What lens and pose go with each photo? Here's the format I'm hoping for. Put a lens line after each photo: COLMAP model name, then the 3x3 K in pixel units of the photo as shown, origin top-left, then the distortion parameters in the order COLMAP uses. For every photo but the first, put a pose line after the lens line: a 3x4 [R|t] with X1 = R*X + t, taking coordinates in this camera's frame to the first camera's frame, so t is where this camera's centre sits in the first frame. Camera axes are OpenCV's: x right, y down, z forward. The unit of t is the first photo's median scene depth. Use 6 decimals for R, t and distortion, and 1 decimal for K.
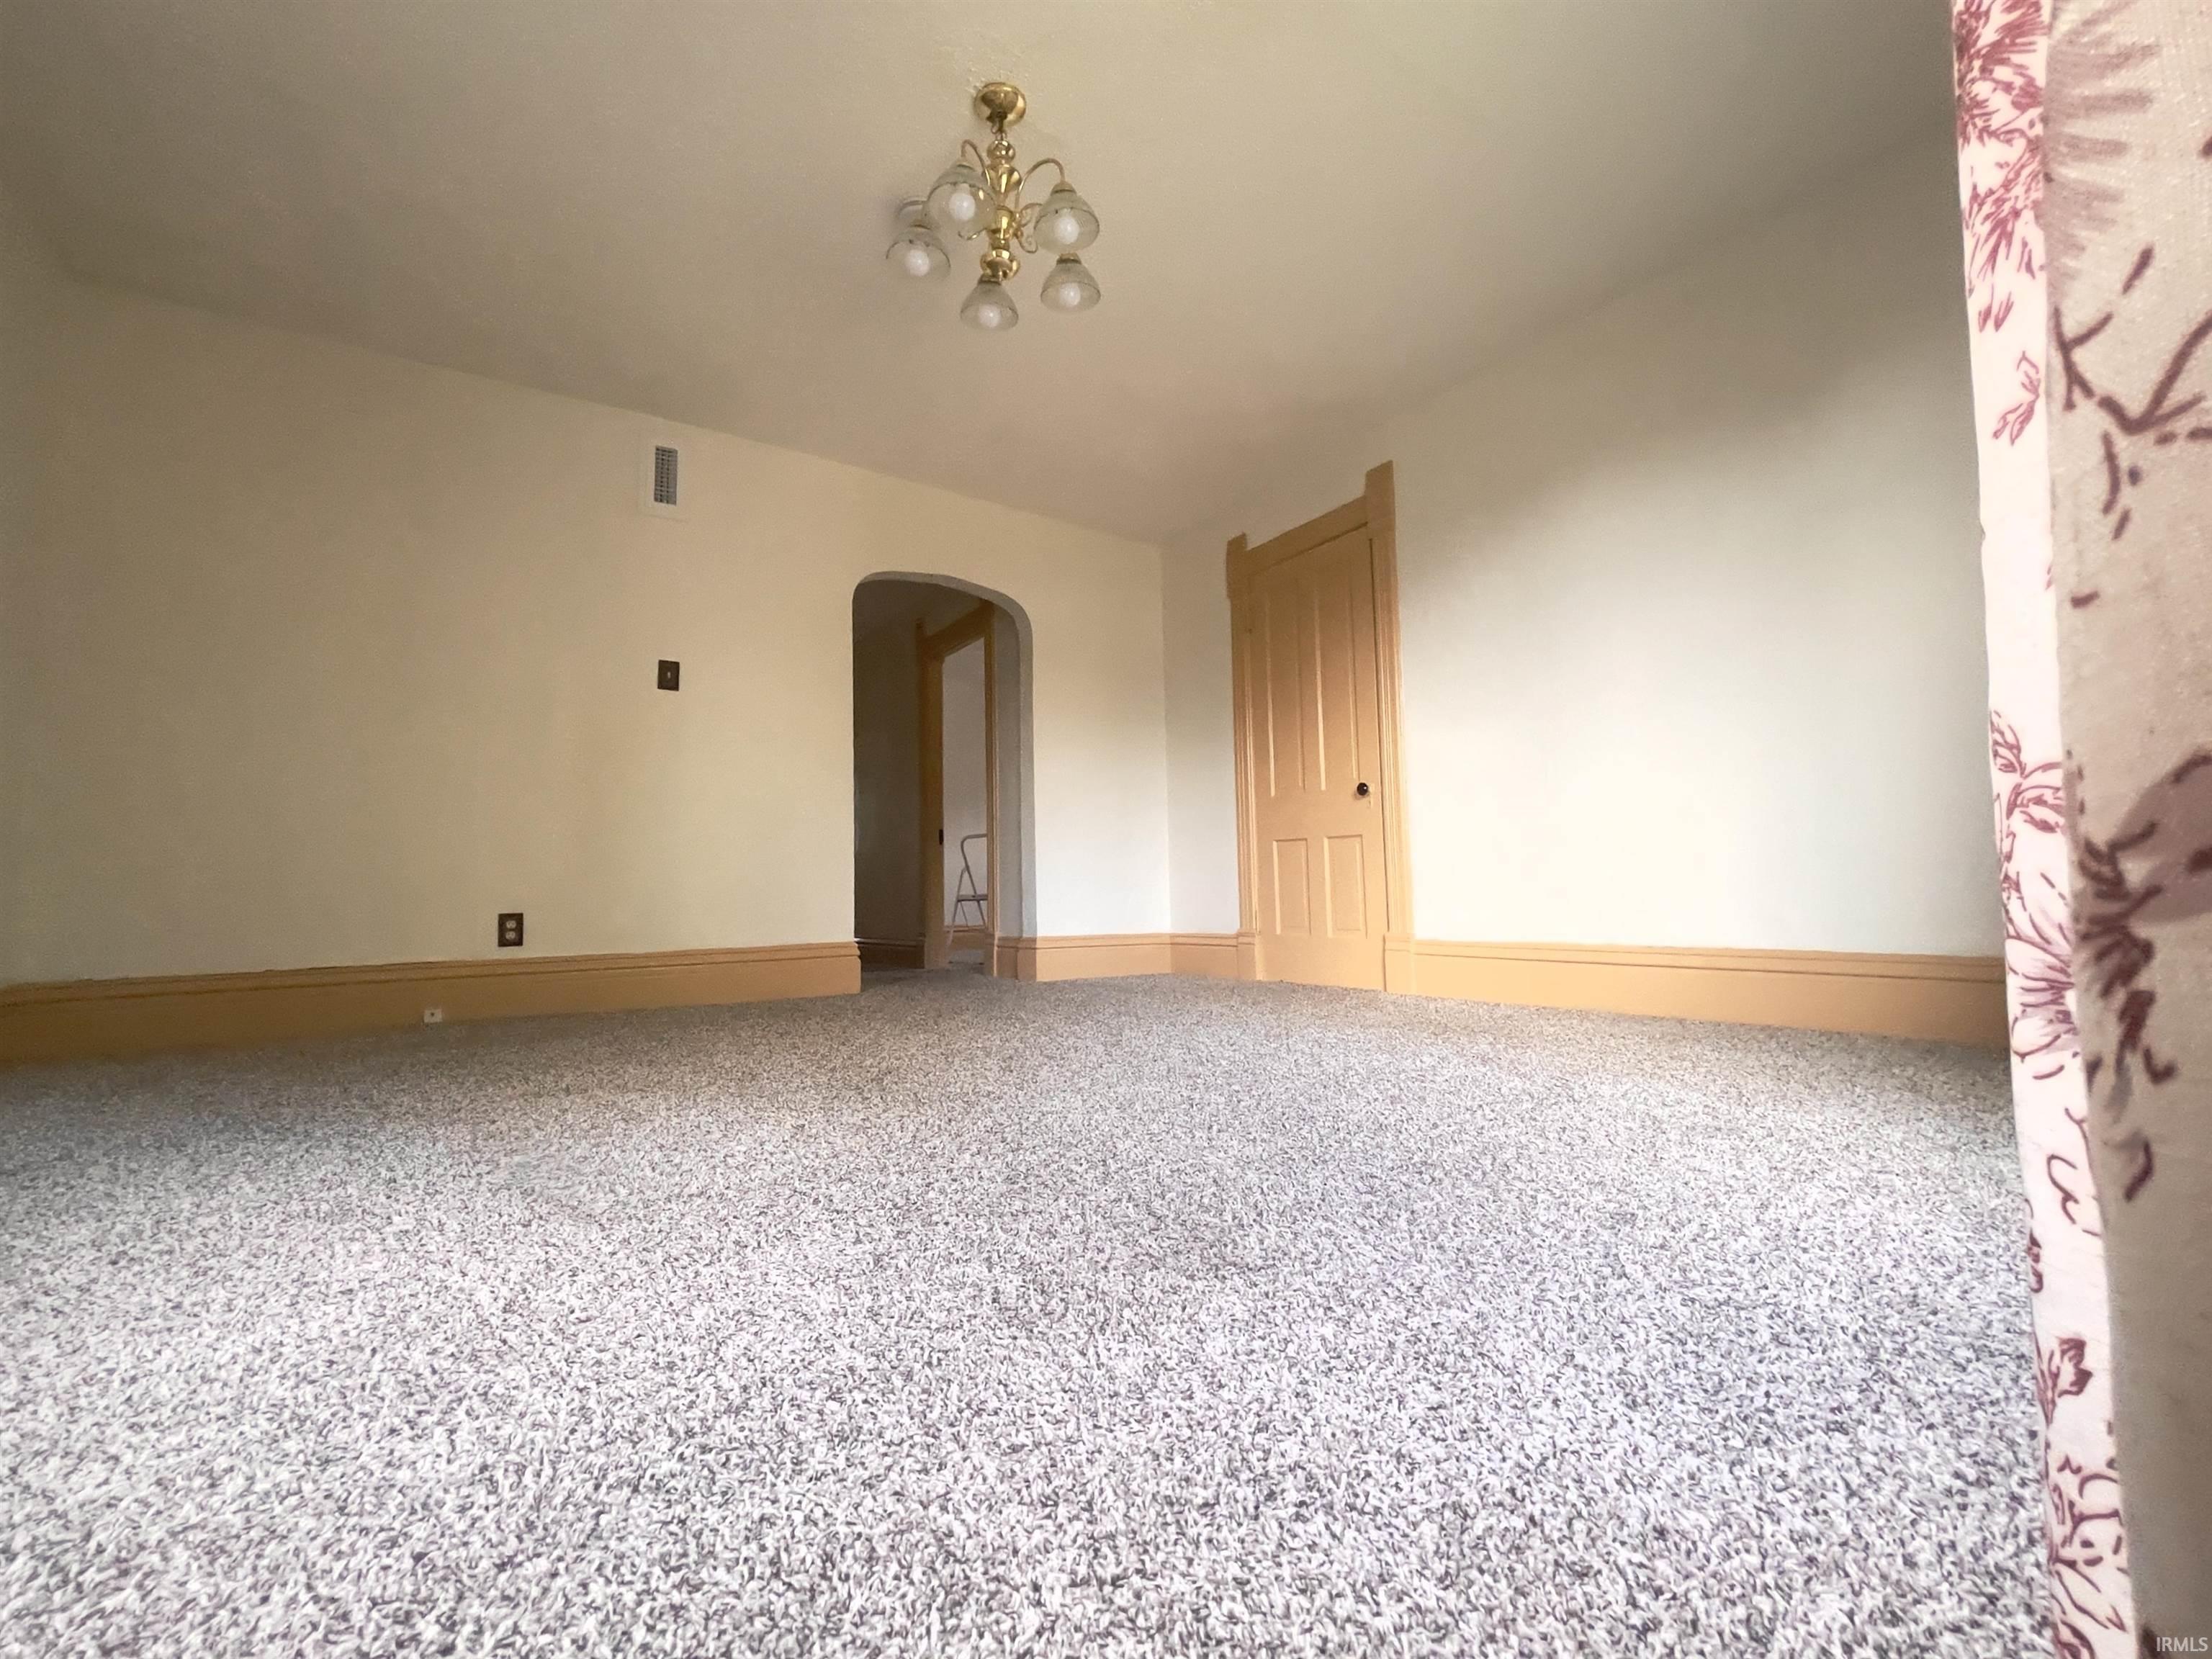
lens RADIAL K [[878.0, 0, 1106.0], [0, 878.0, 829.5], [0, 0, 1]] dist [-0.024488, 0.000214]
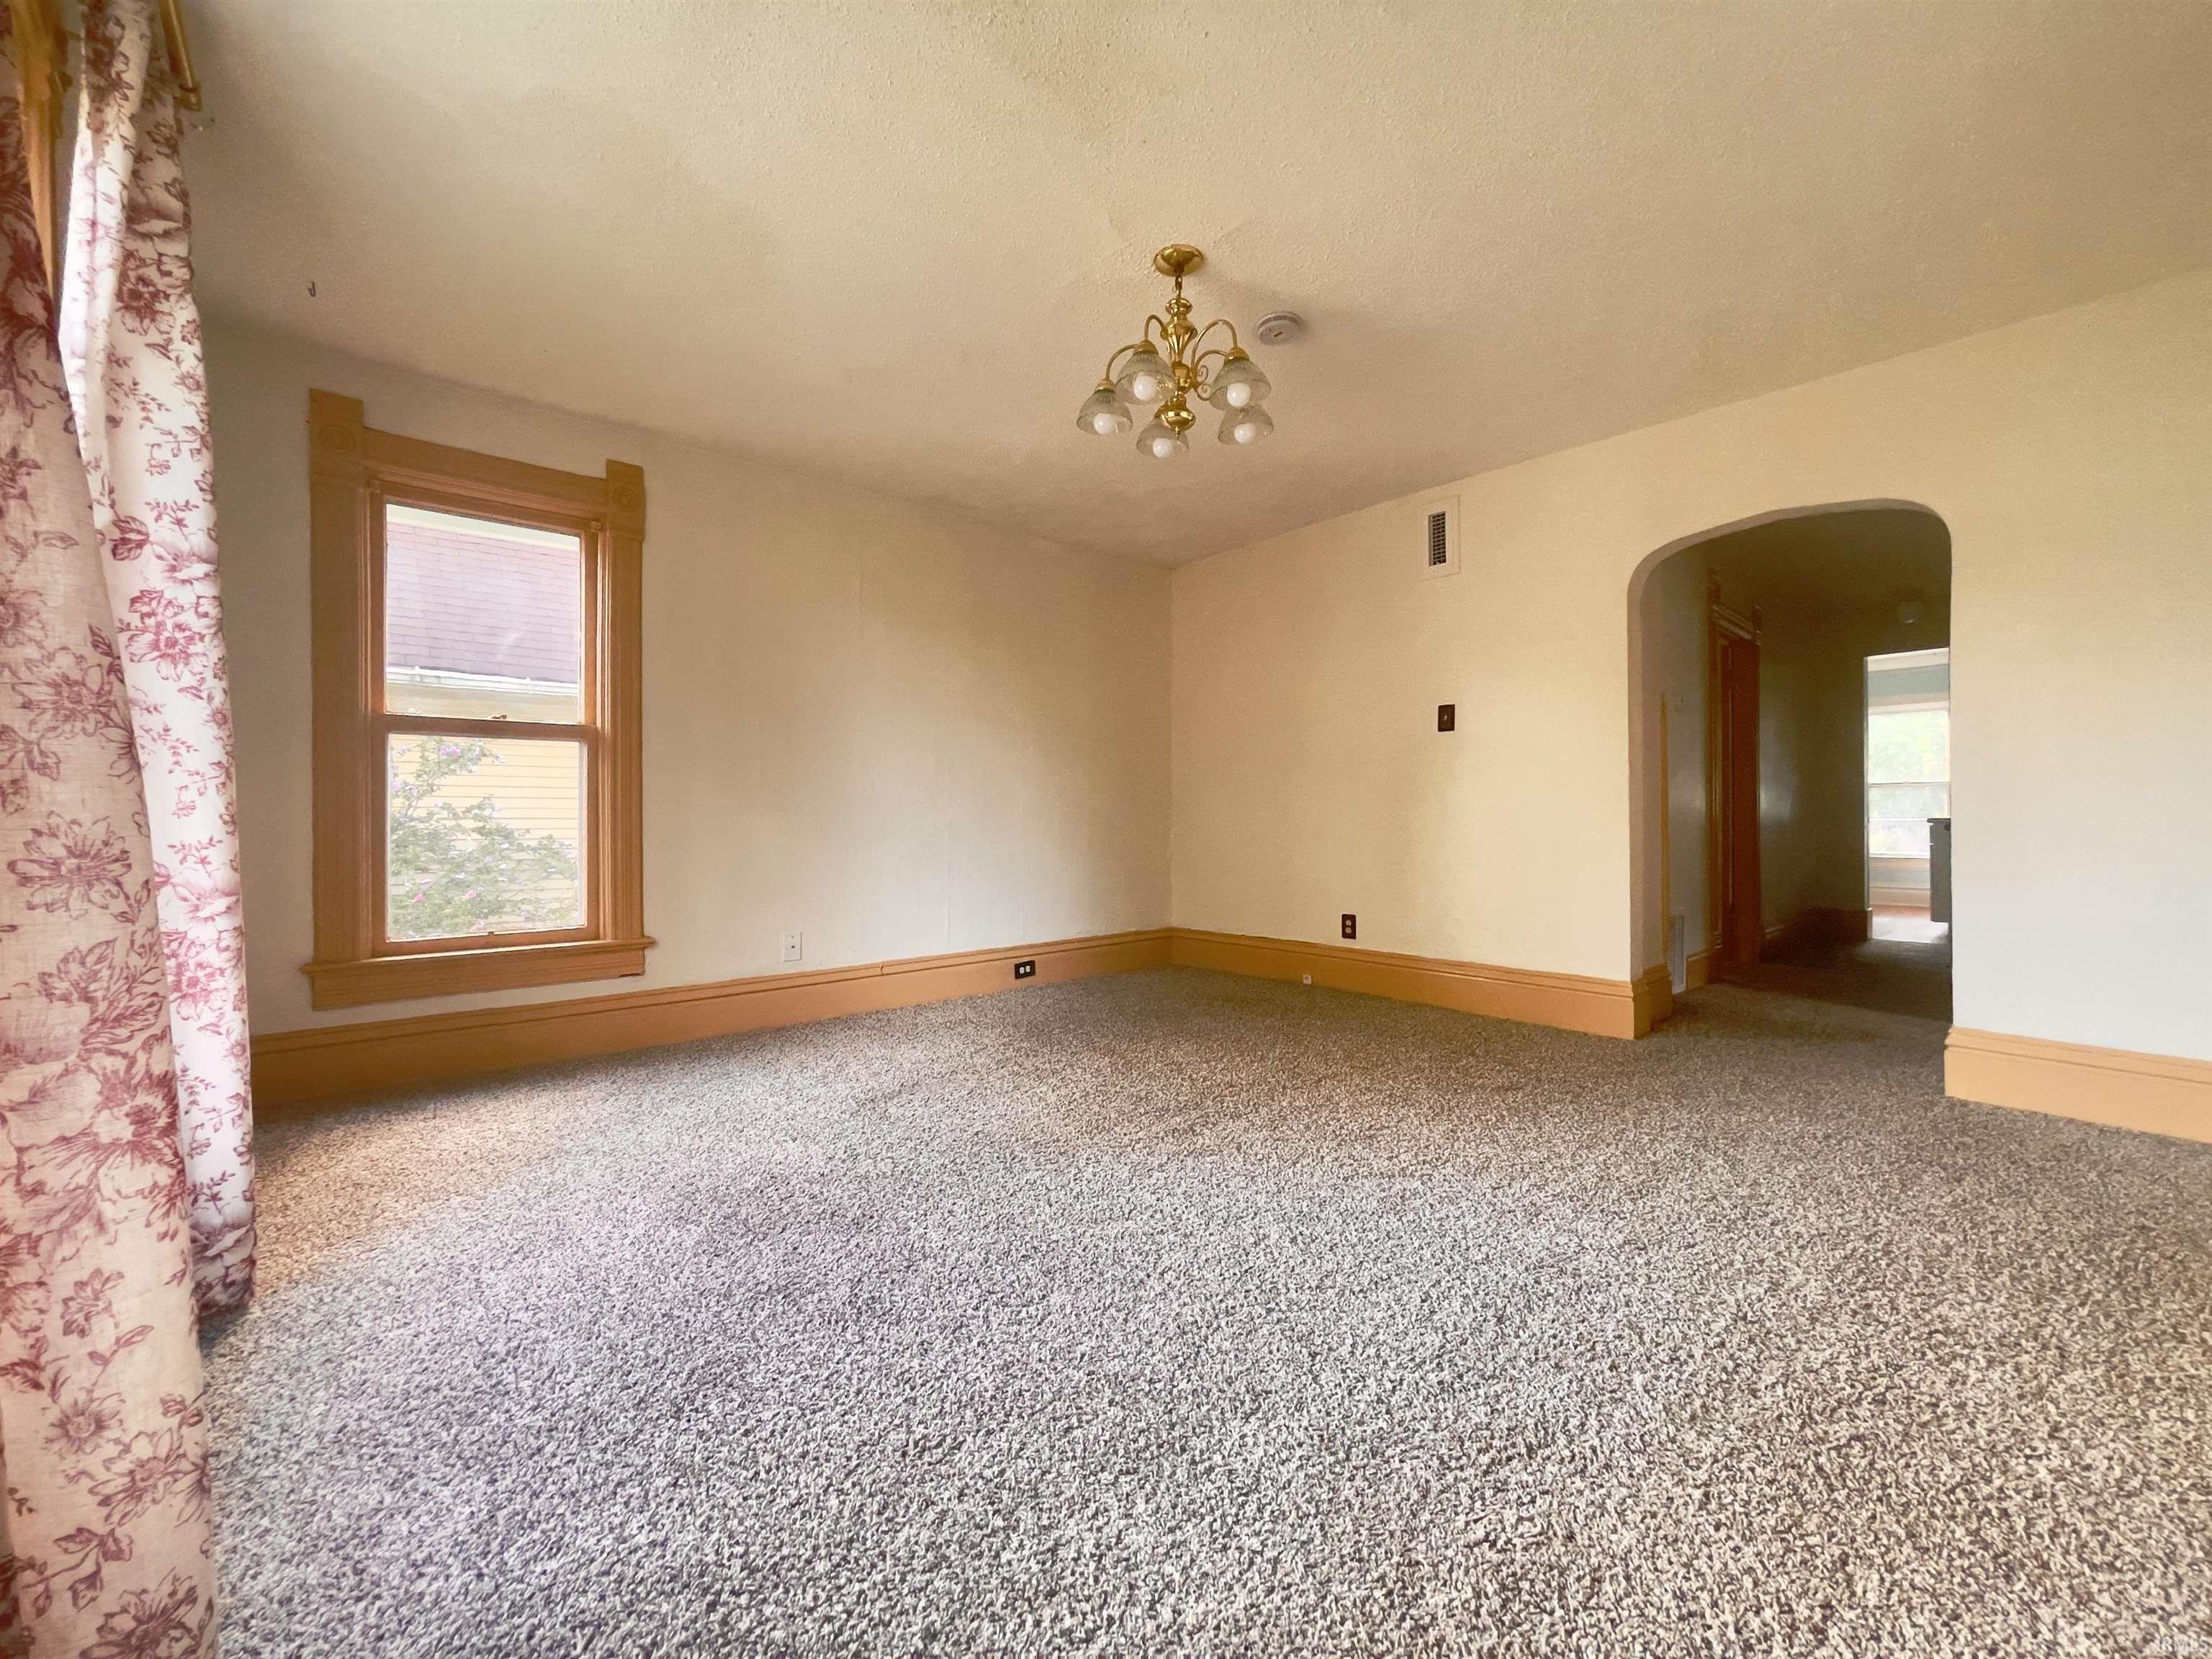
lens RADIAL K [[878.0, 0, 1106.0], [0, 878.0, 829.5], [0, 0, 1]] dist [-0.024488, 0.000214]
pose [[0.205504, 0.040767, -0.977807, 0.576695], [0.069947, 0.995965, 0.056225, -0.140375], [0.976153, -0.079949, 0.201823, 0.359008]]
